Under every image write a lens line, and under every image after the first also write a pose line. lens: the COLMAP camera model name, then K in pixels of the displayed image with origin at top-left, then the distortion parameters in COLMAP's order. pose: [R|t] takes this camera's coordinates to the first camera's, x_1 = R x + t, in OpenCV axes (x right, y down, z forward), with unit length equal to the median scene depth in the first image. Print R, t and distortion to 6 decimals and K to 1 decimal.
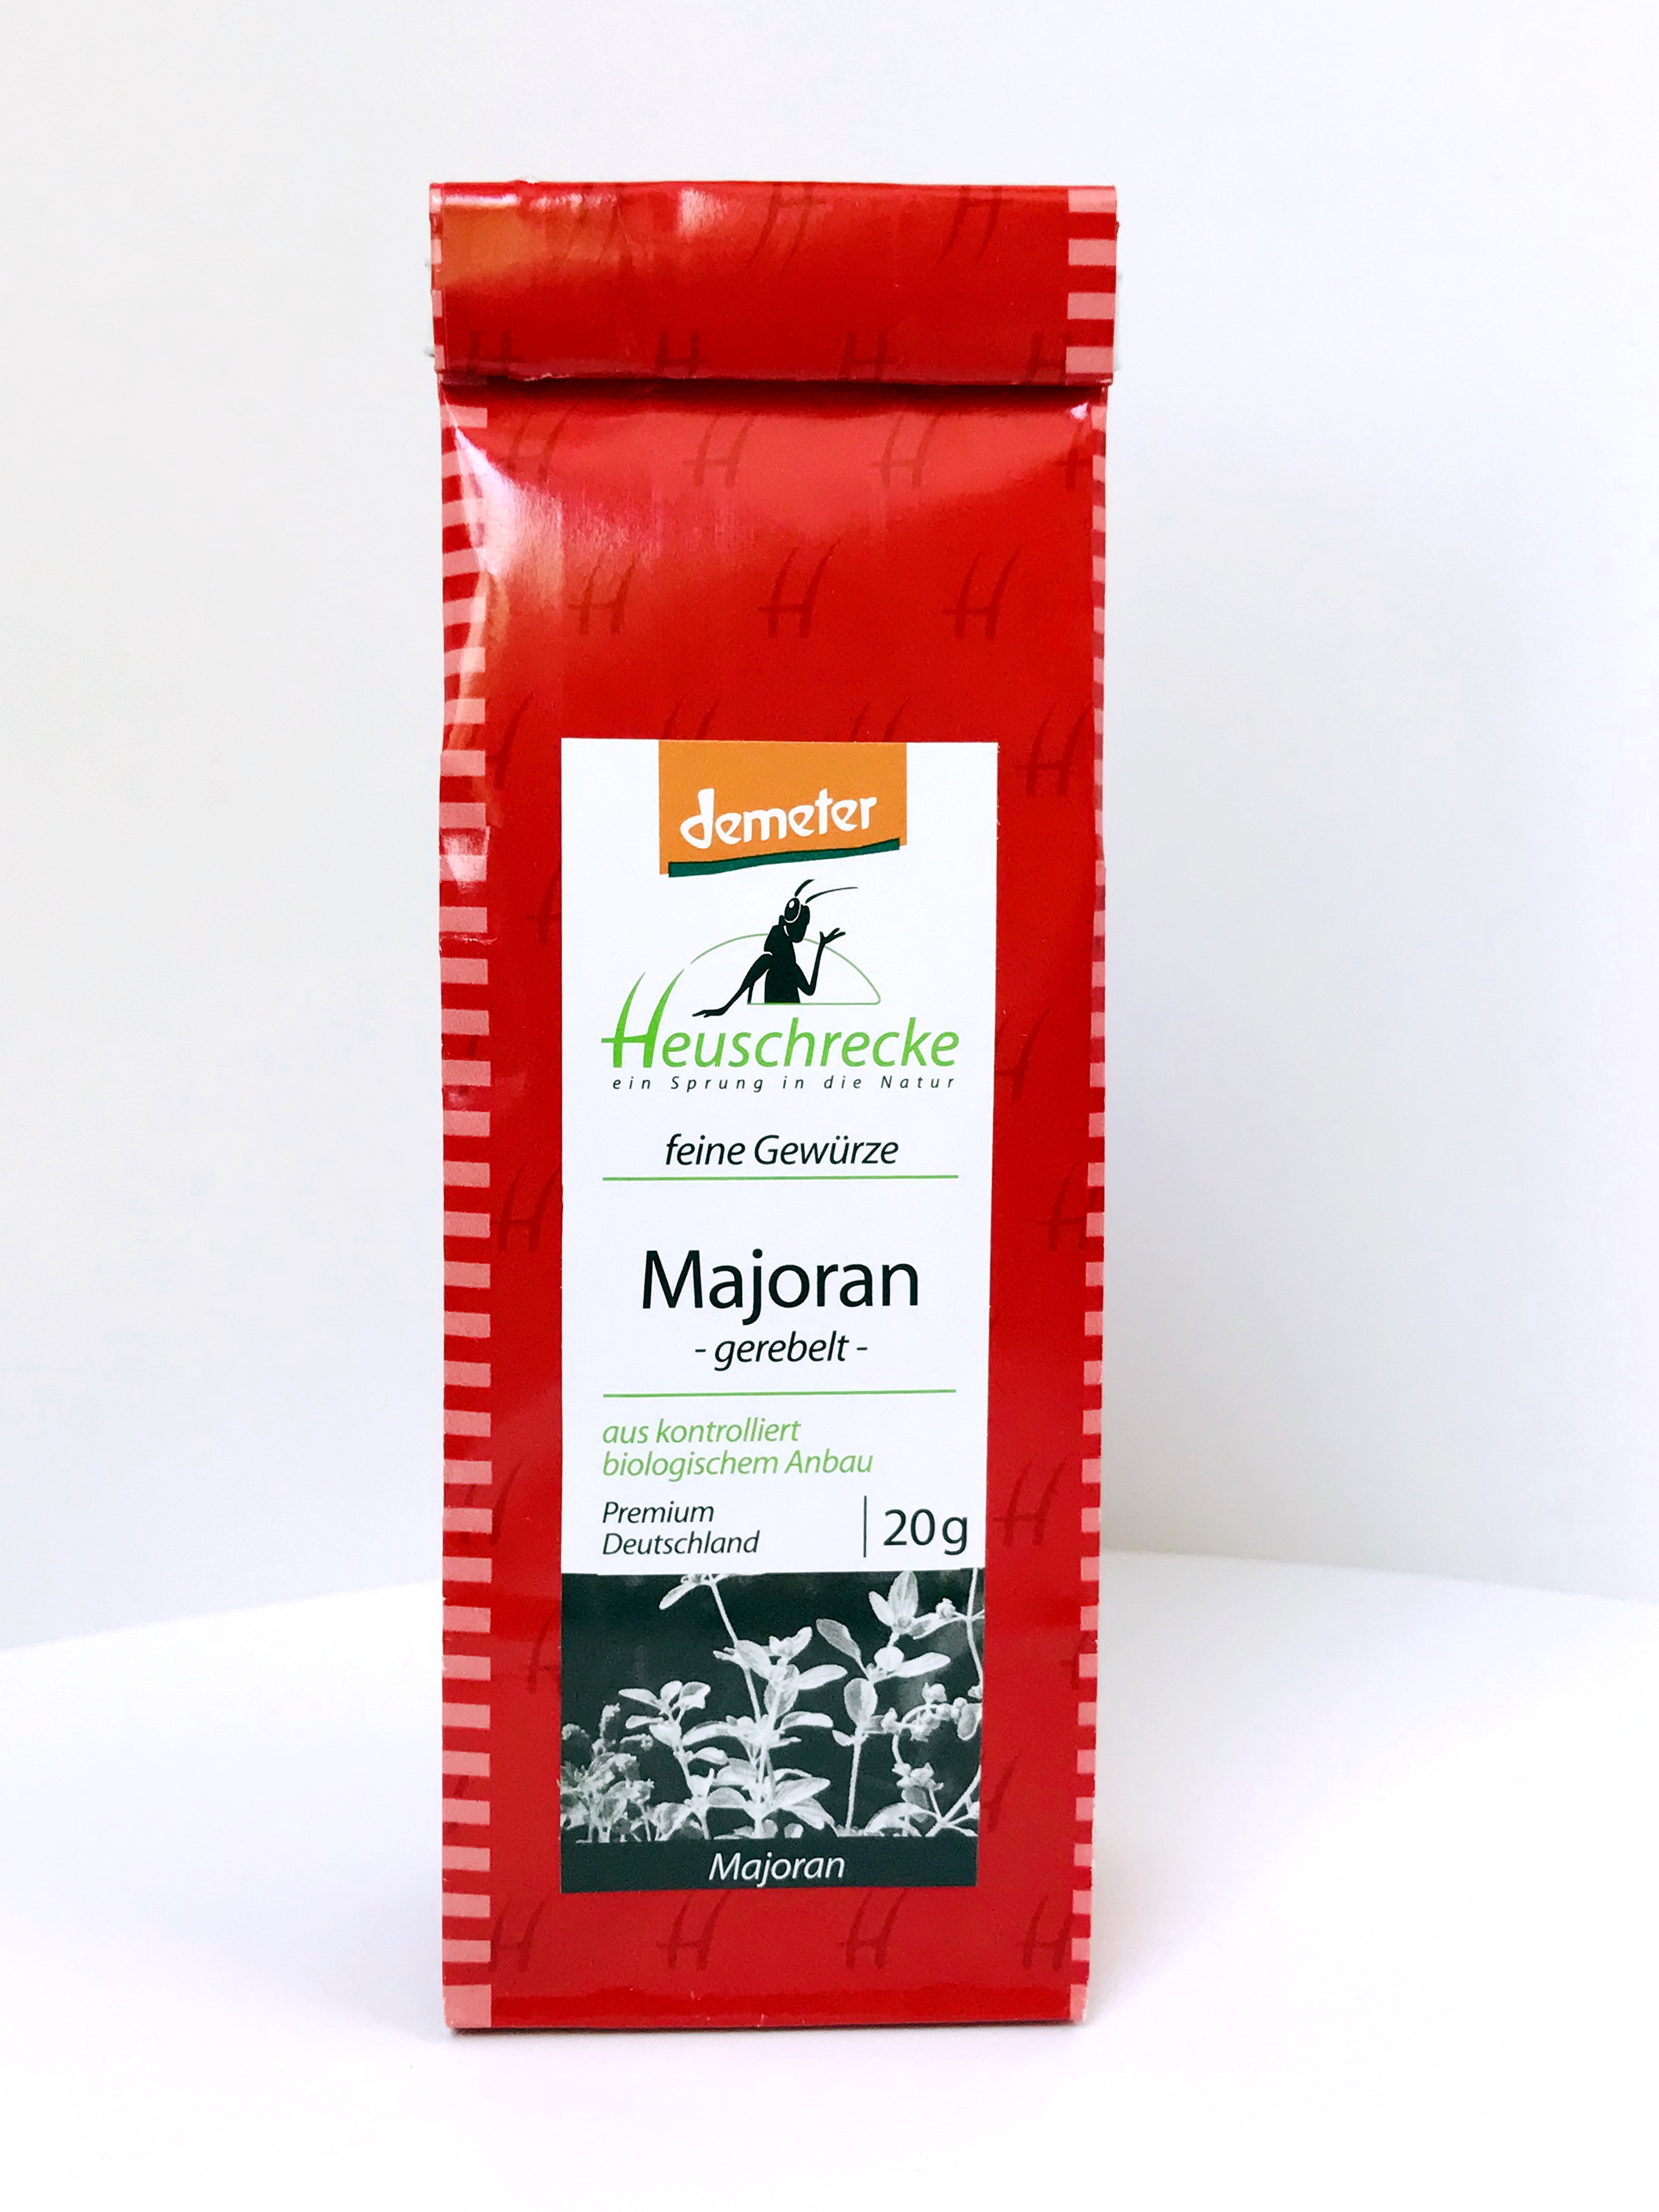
lens RADIAL K [[2582.9, 0, 828.2], [0, 2582.9, 1096.1], [0, 0, 1]] dist [-0.088109, 0.000000]
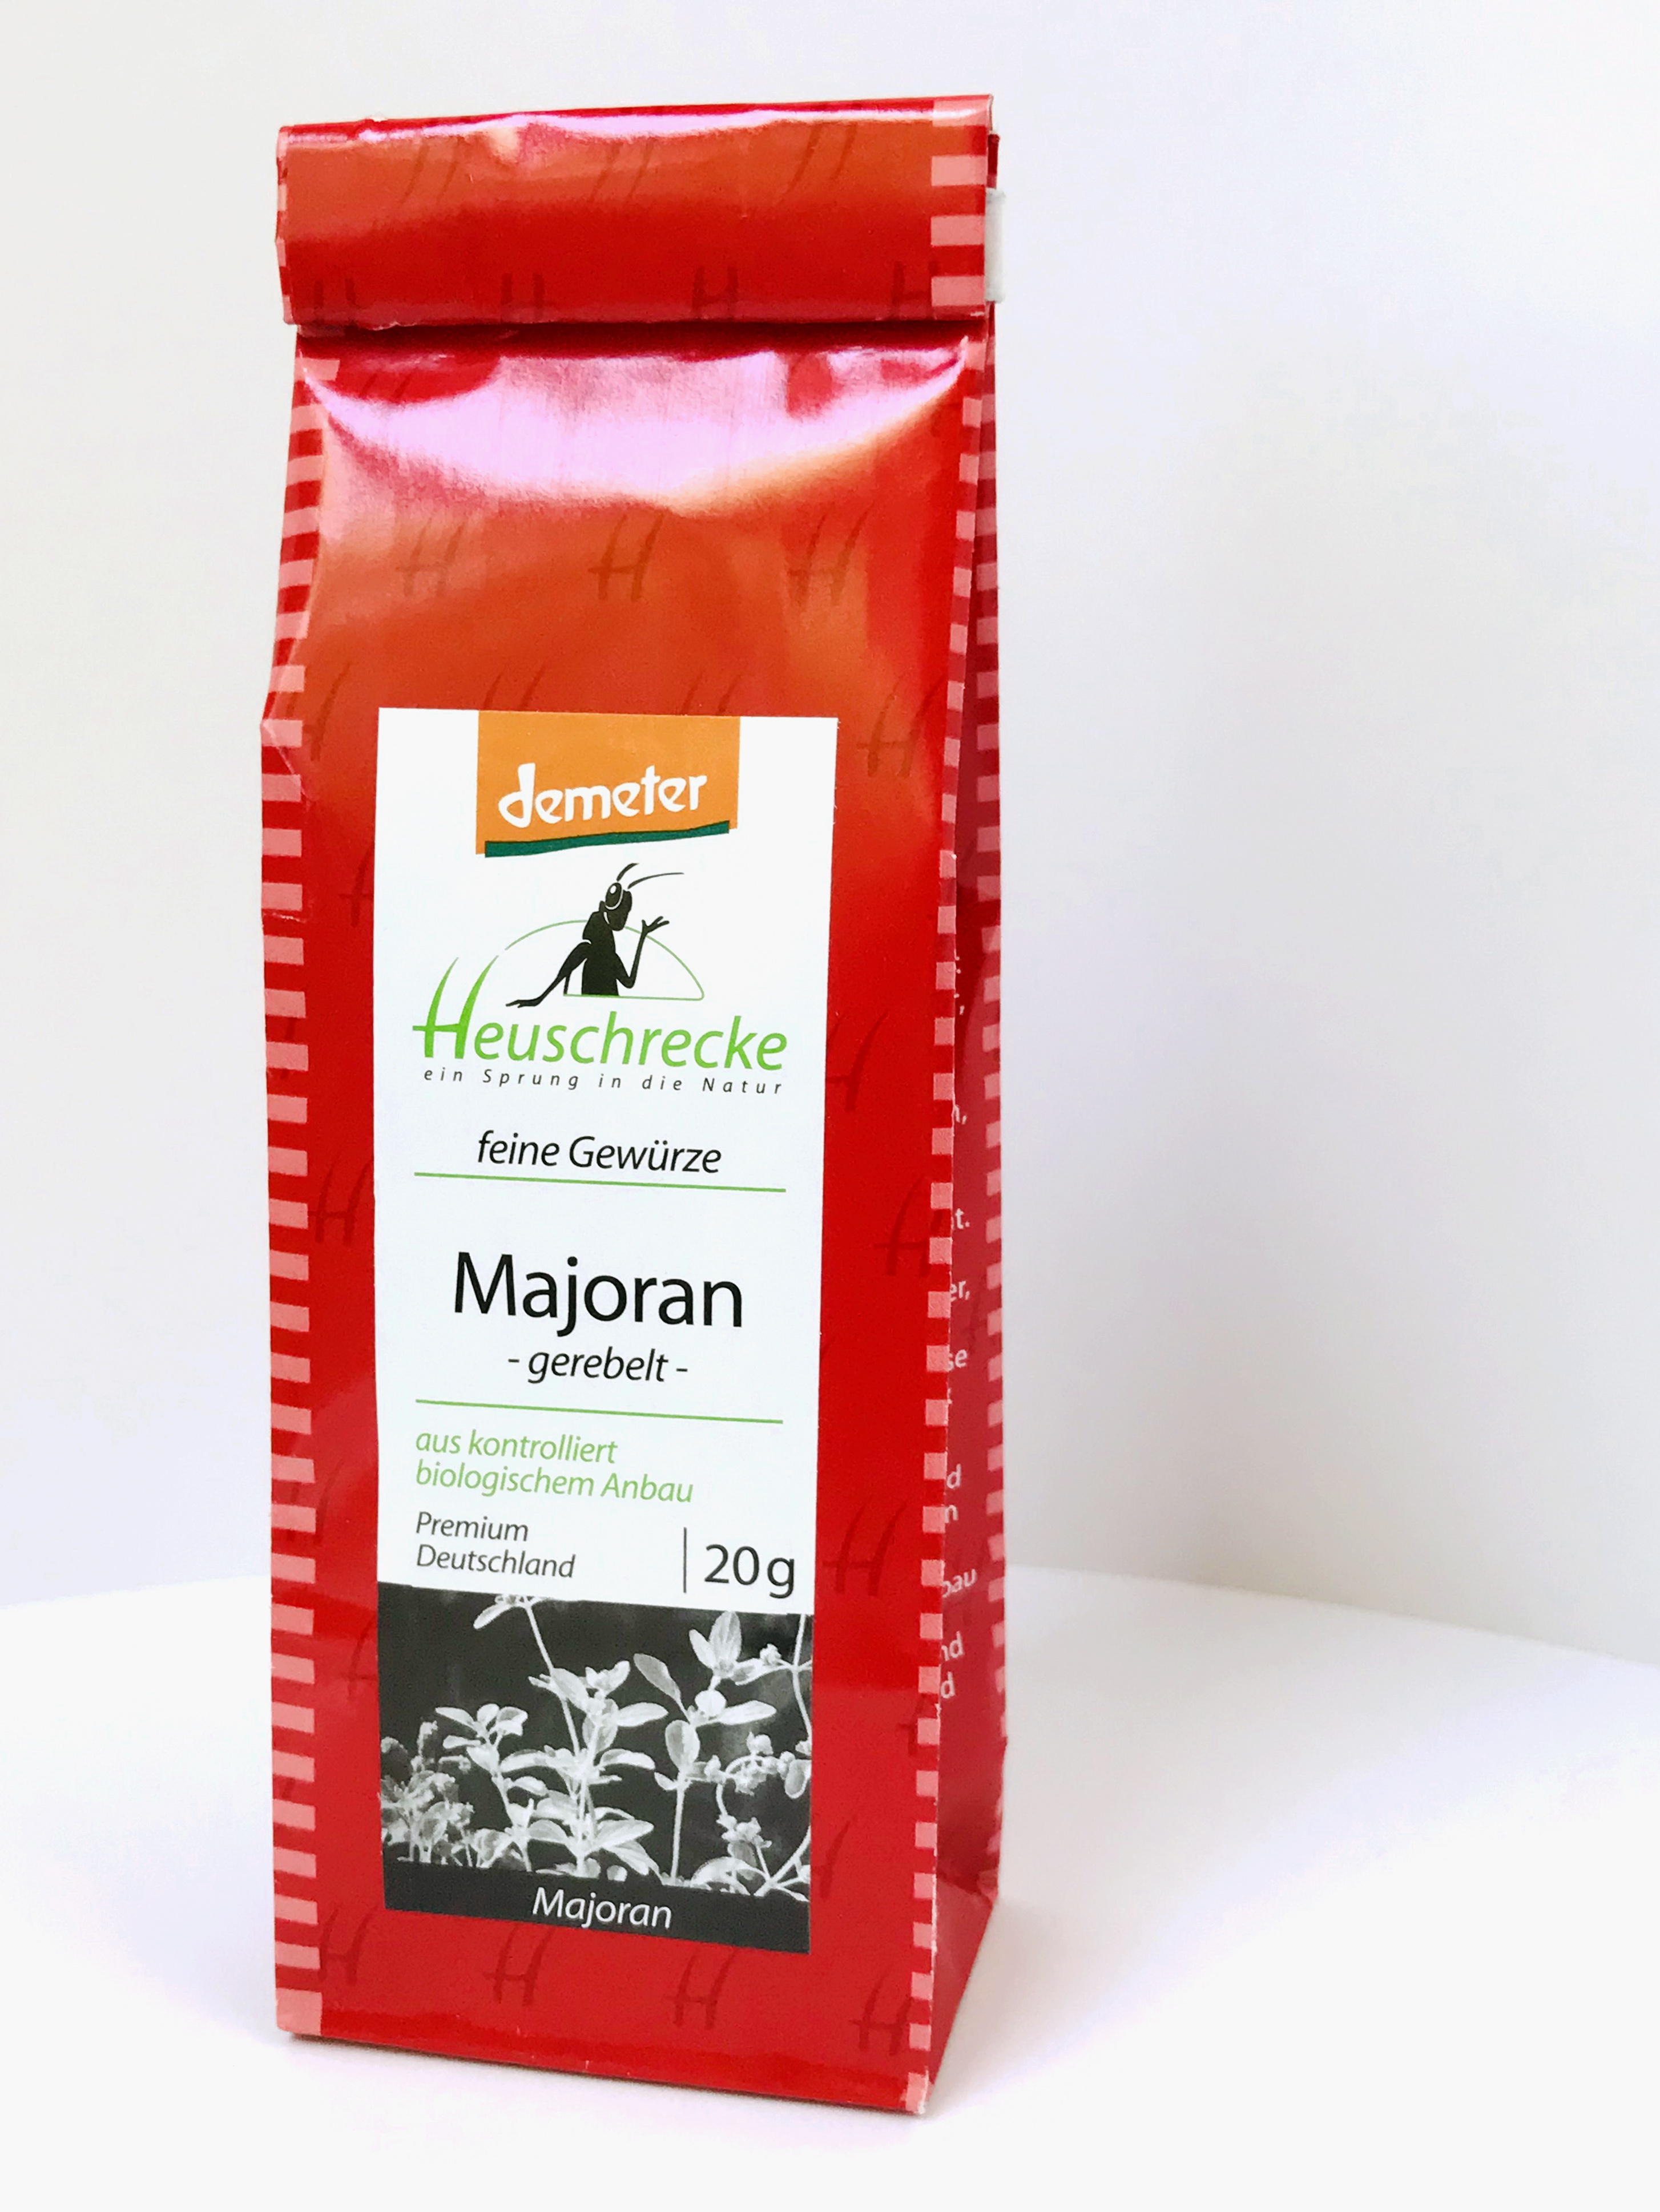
lens RADIAL K [[2583.5, 0, 831.2], [0, 2583.5, 1116.5], [0, 0, 1]] dist [-0.088109, 0.000000]
pose [[0.972892, 0.046004, -0.226638, 0.271581], [-0.040451, 0.998758, 0.029090, -0.022440], [0.227695, -0.019134, 0.973545, 0.110153]]
